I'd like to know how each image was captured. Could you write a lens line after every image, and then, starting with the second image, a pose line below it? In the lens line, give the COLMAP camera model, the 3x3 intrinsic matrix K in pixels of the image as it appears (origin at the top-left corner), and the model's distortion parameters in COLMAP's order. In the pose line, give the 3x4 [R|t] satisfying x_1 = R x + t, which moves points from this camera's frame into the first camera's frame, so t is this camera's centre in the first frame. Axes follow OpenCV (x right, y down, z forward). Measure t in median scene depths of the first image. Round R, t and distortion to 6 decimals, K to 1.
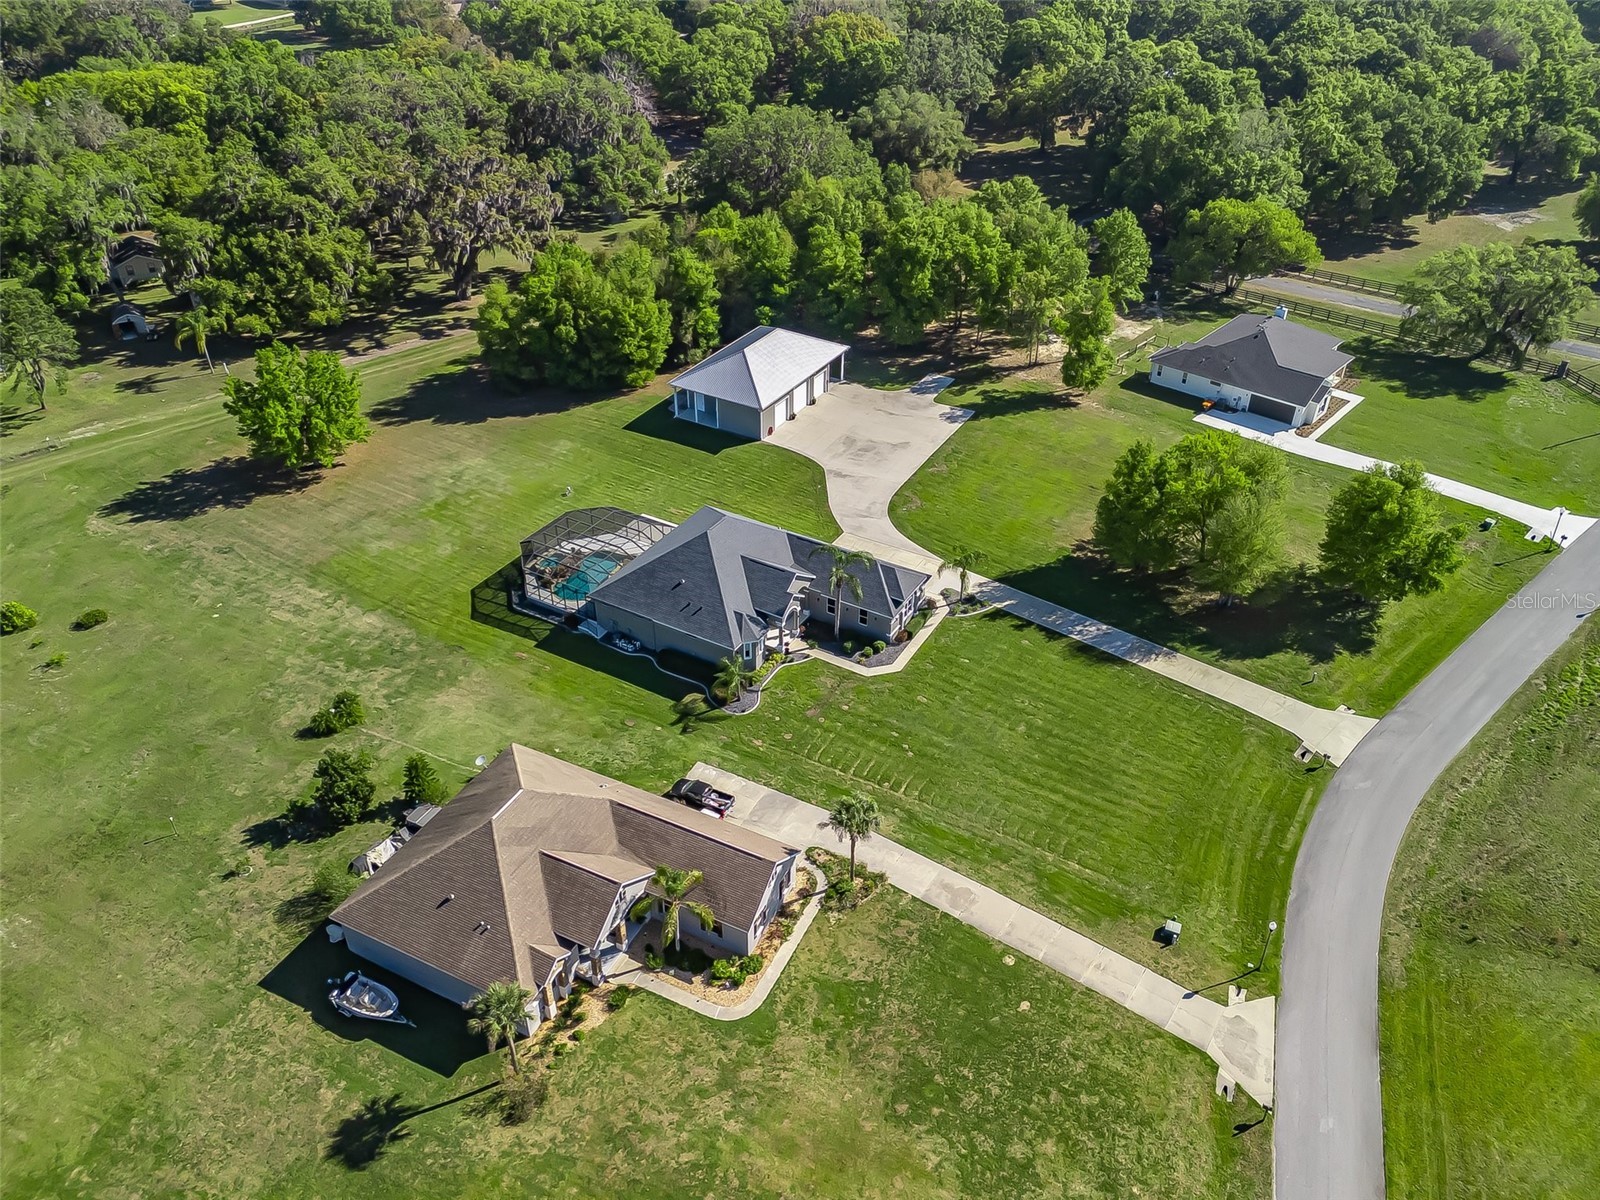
lens RADIAL K [[1170.2, 0, 800.0], [0, 1170.2, 600.0], [0, 0, 1]] dist [0.076898, -0.078521]
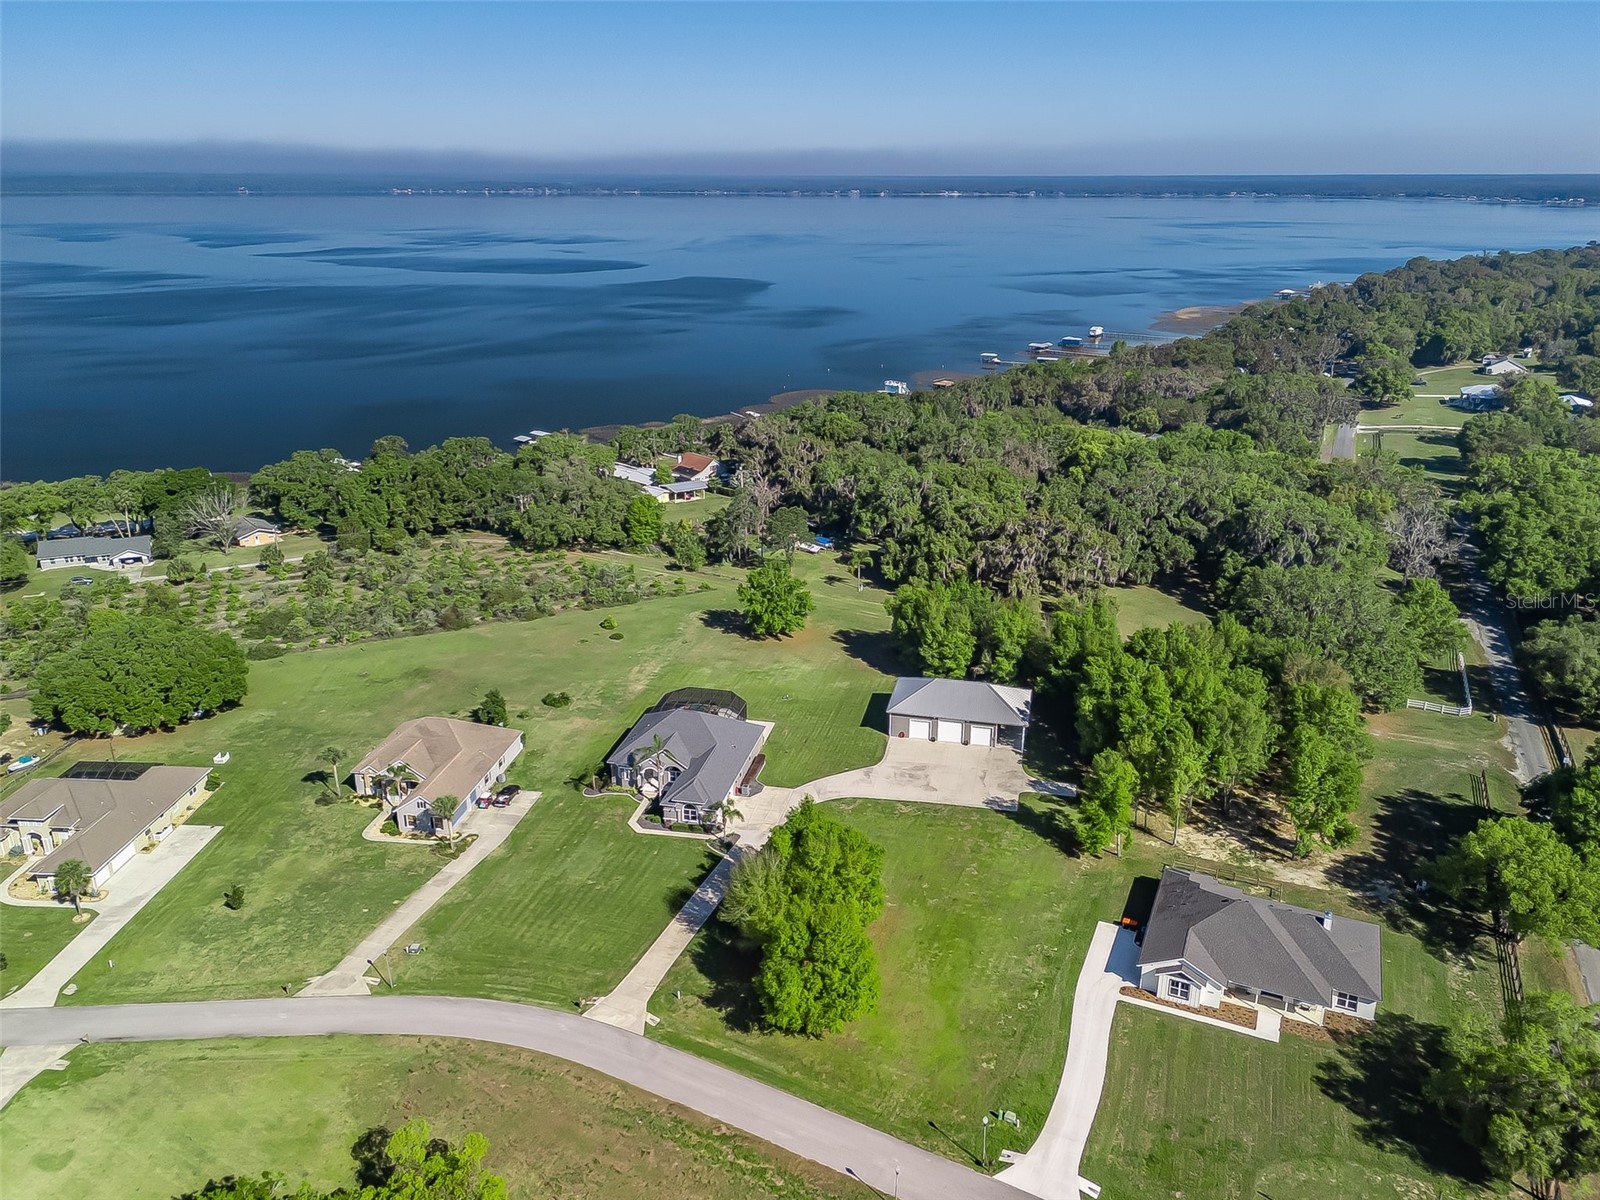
lens RADIAL K [[1178.7, 0, 800.0], [0, 1178.7, 600.0], [0, 0, 1]] dist [0.086158, -0.082405]
pose [[0.299548, 0.313171, -0.901218, 1.338489], [-0.539238, 0.834824, 0.110867, -0.441921], [0.787079, 0.452761, 0.418944, 0.368657]]
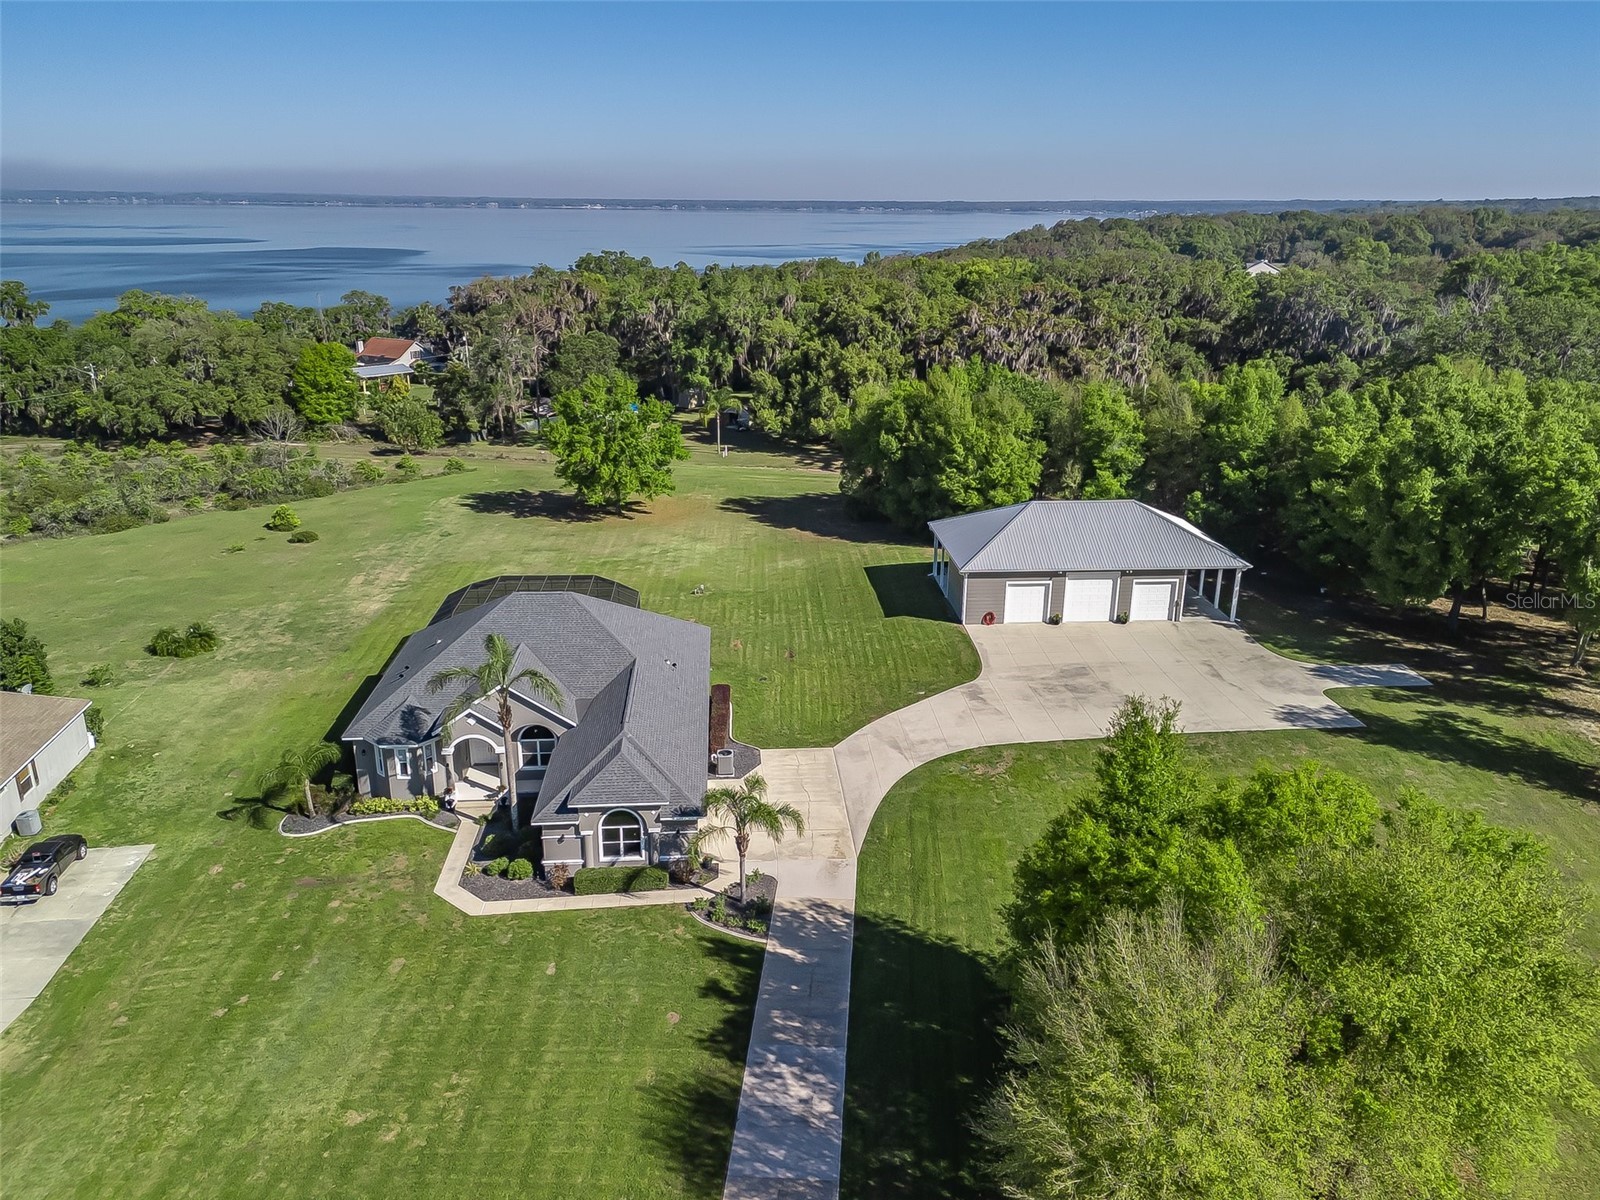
lens RADIAL K [[1170.2, 0, 800.0], [0, 1170.2, 600.0], [0, 0, 1]] dist [0.076898, -0.078521]
pose [[0.559570, 0.259594, -0.787079, 0.503164], [-0.470421, 0.881357, -0.043755, -0.099606], [0.682339, 0.394742, 0.615299, 0.682358]]
